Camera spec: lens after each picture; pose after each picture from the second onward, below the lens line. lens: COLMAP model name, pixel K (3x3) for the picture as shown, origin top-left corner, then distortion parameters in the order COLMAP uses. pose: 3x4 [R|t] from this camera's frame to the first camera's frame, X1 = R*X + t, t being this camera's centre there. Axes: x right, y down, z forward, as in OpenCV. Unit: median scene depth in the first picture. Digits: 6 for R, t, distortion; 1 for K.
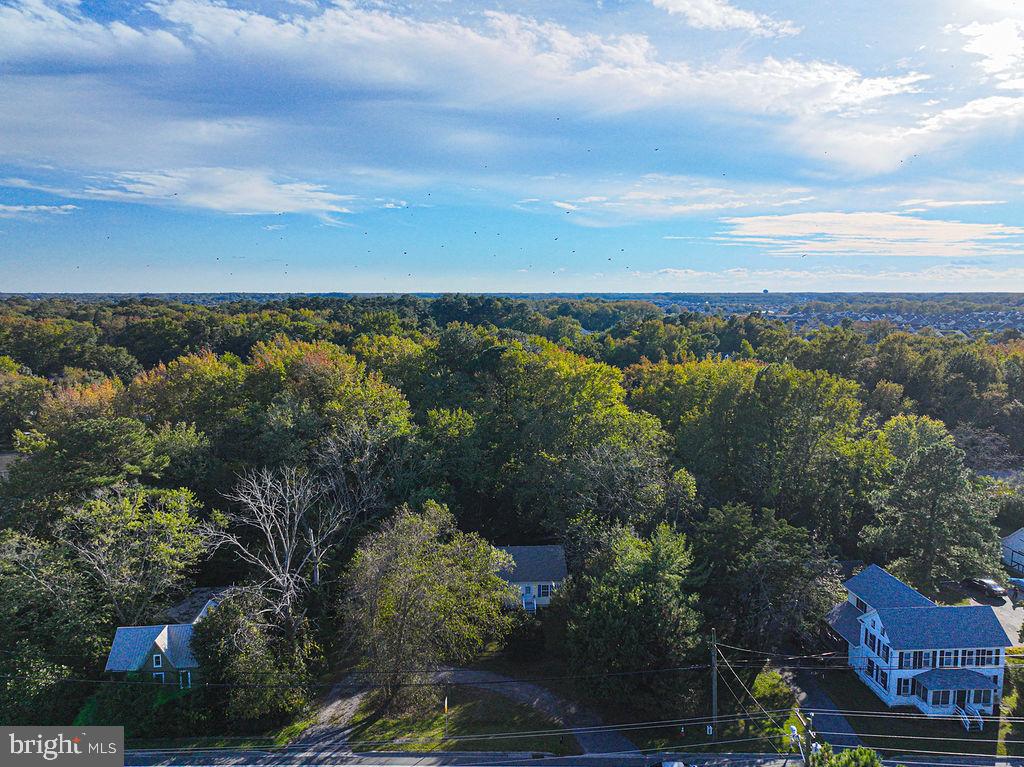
lens RADIAL K [[721.4, 0, 512.0], [0, 721.4, 383.5], [0, 0, 1]] dist [-0.006405, 0.025614]
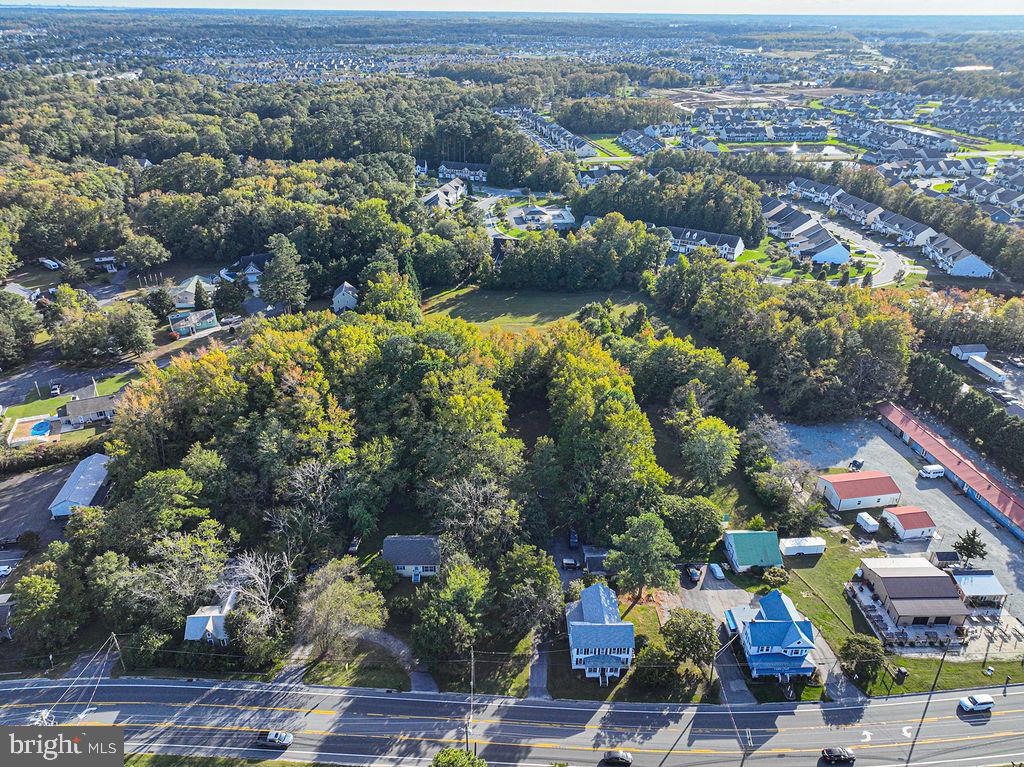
lens RADIAL K [[721.4, 0, 512.0], [0, 721.4, 383.5], [0, 0, 1]] dist [-0.006405, 0.025614]
pose [[0.998563, 0.032803, -0.042382, 0.414671], [-0.016353, 0.939582, 0.341932, -0.970782], [0.051038, -0.340748, 0.938768, -0.608099]]
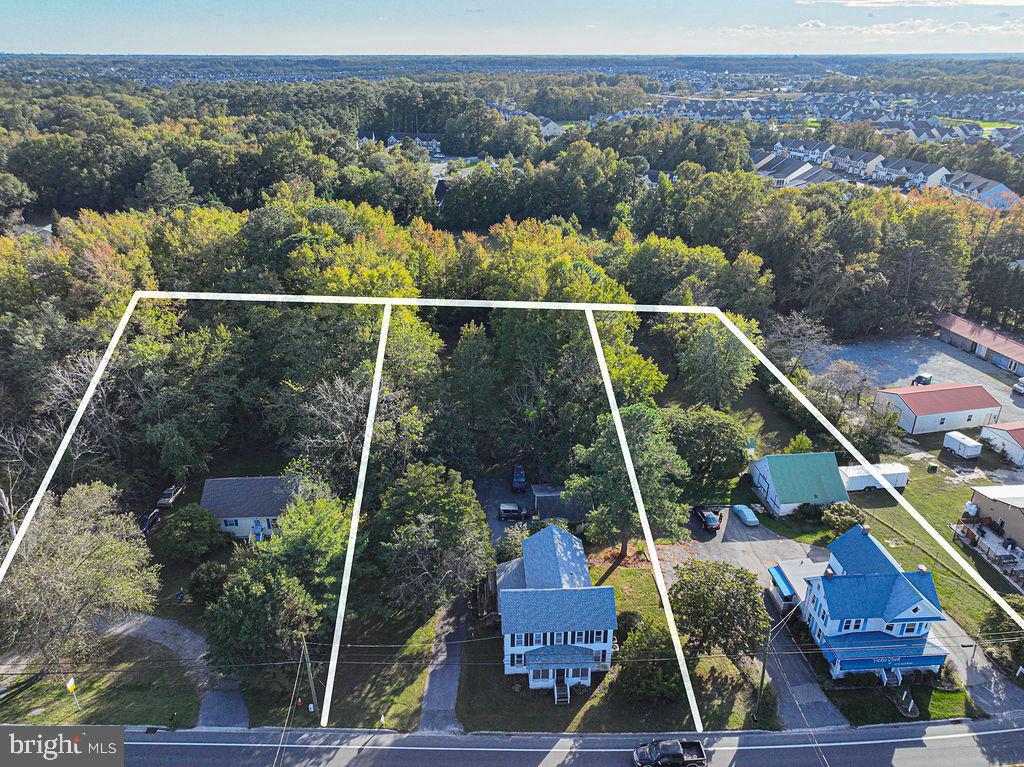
lens RADIAL K [[721.4, 0, 512.0], [0, 721.4, 383.5], [0, 0, 1]] dist [-0.006405, 0.025614]
pose [[0.999877, 0.007531, -0.013769, 0.544314], [-0.003080, 0.954454, 0.298343, -0.296044], [0.015388, -0.298264, 0.954359, 0.094004]]
